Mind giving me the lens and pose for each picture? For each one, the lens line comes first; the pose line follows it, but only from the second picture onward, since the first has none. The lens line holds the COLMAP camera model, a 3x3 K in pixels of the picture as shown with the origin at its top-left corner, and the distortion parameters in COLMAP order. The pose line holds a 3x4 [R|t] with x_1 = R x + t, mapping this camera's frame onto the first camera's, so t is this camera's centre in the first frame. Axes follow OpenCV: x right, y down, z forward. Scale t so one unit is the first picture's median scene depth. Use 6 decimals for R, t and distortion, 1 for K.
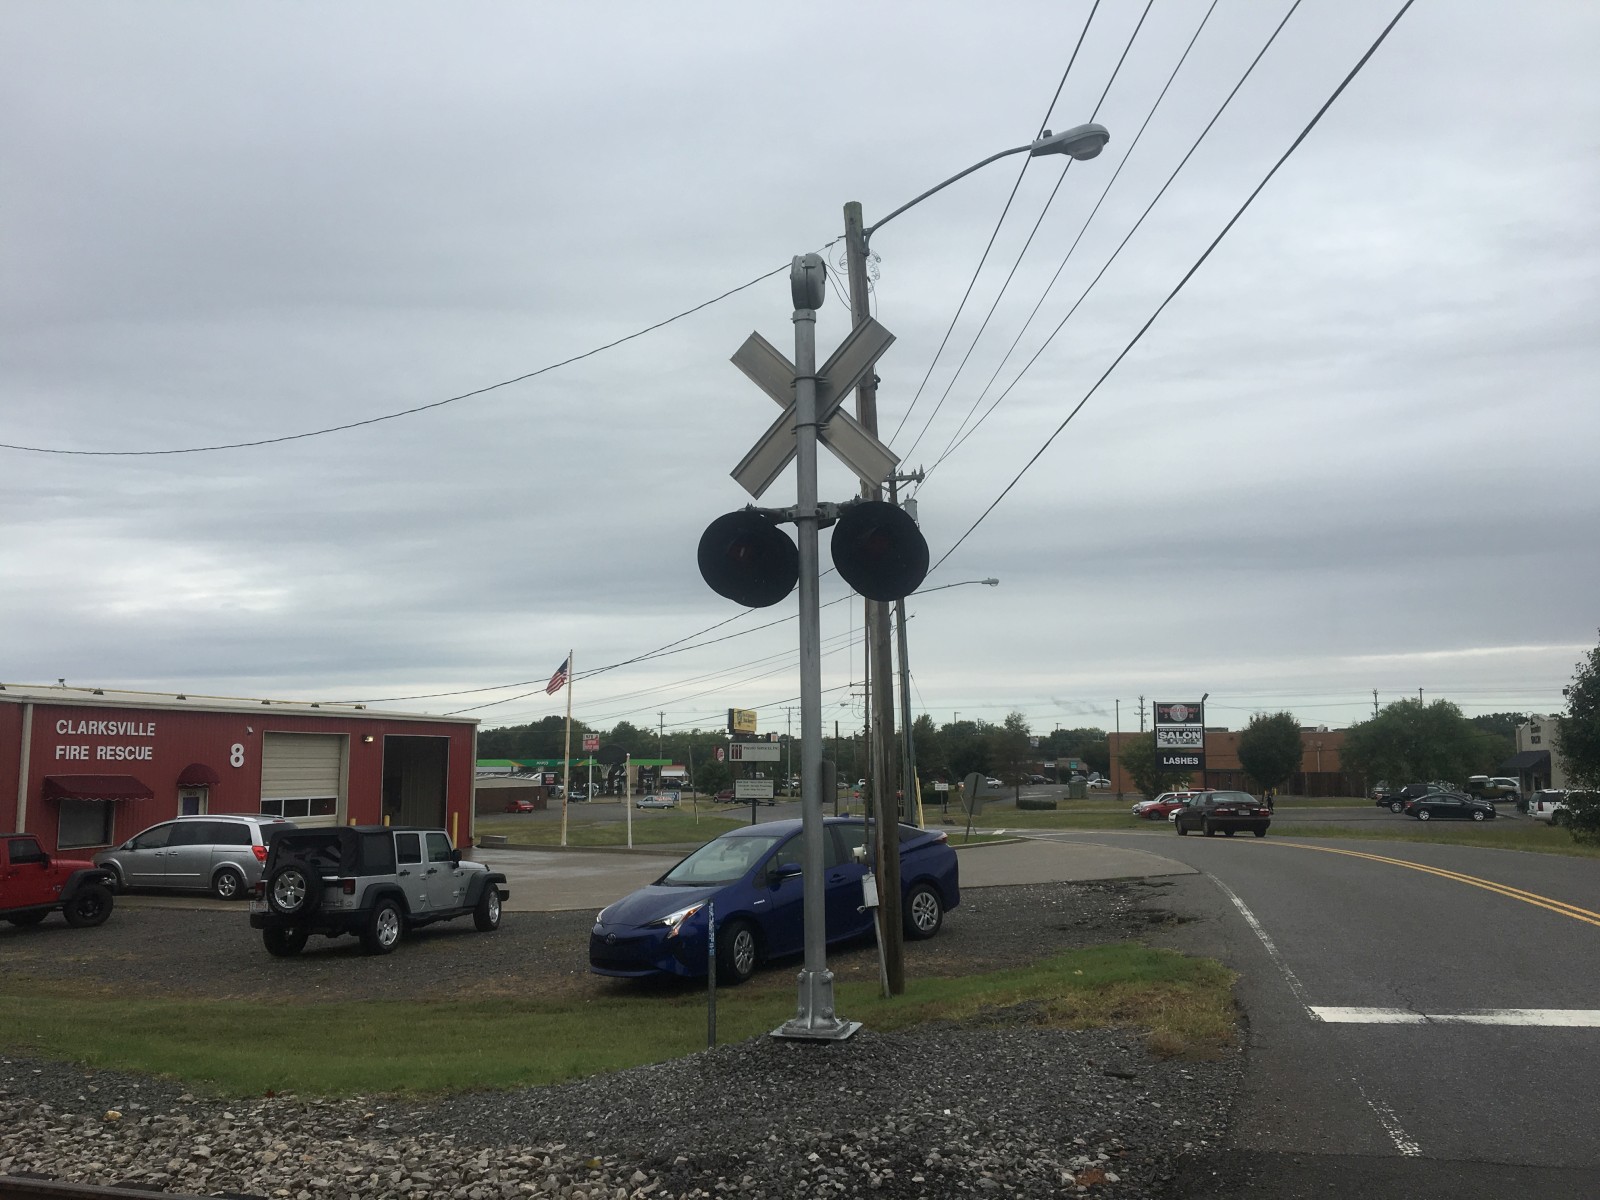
lens RADIAL K [[1339.6, 0, 784.9], [0, 1339.6, 598.9], [0, 0, 1]] dist [0.105184, -0.183451]
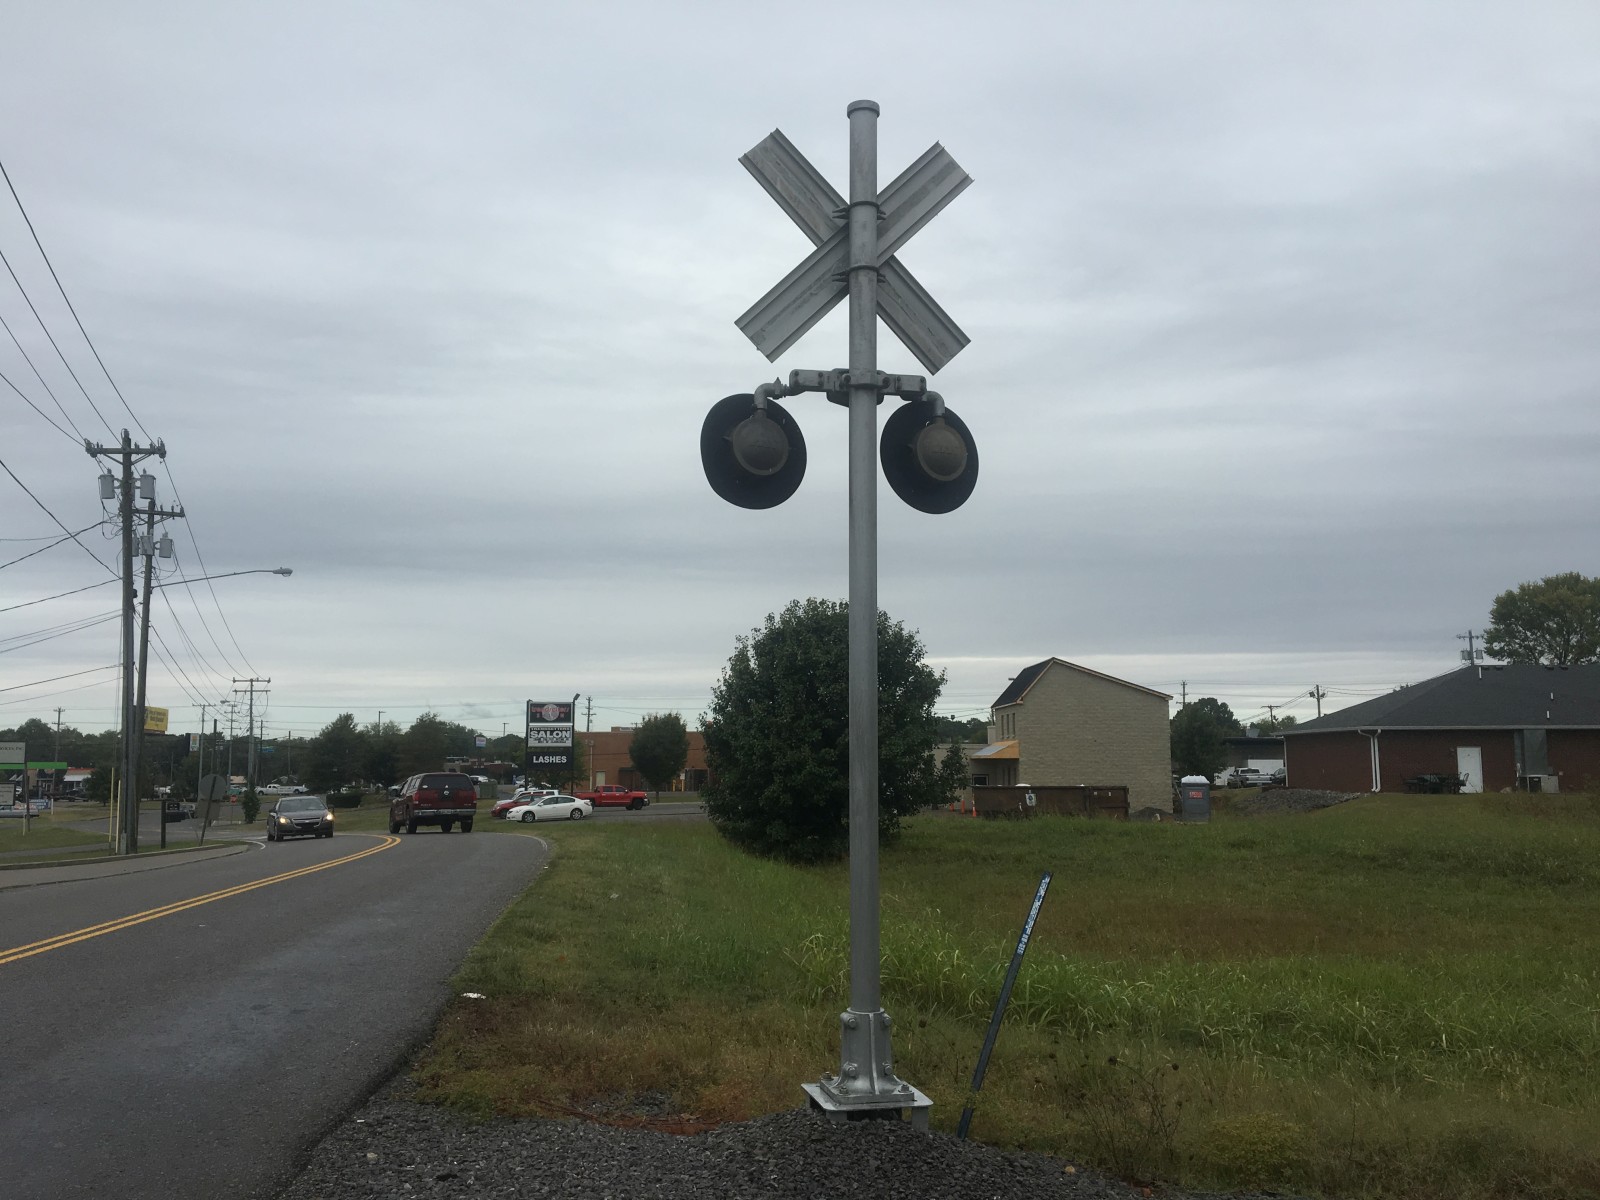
lens RADIAL K [[1339.6, 0, 784.9], [0, 1339.6, 598.9], [0, 0, 1]] dist [0.105184, -0.183451]
pose [[0.934817, 0.040927, 0.352762, 0.234162], [-0.040856, 0.999136, -0.007651, -0.000968], [-0.352771, -0.007260, 0.935682, -0.020707]]
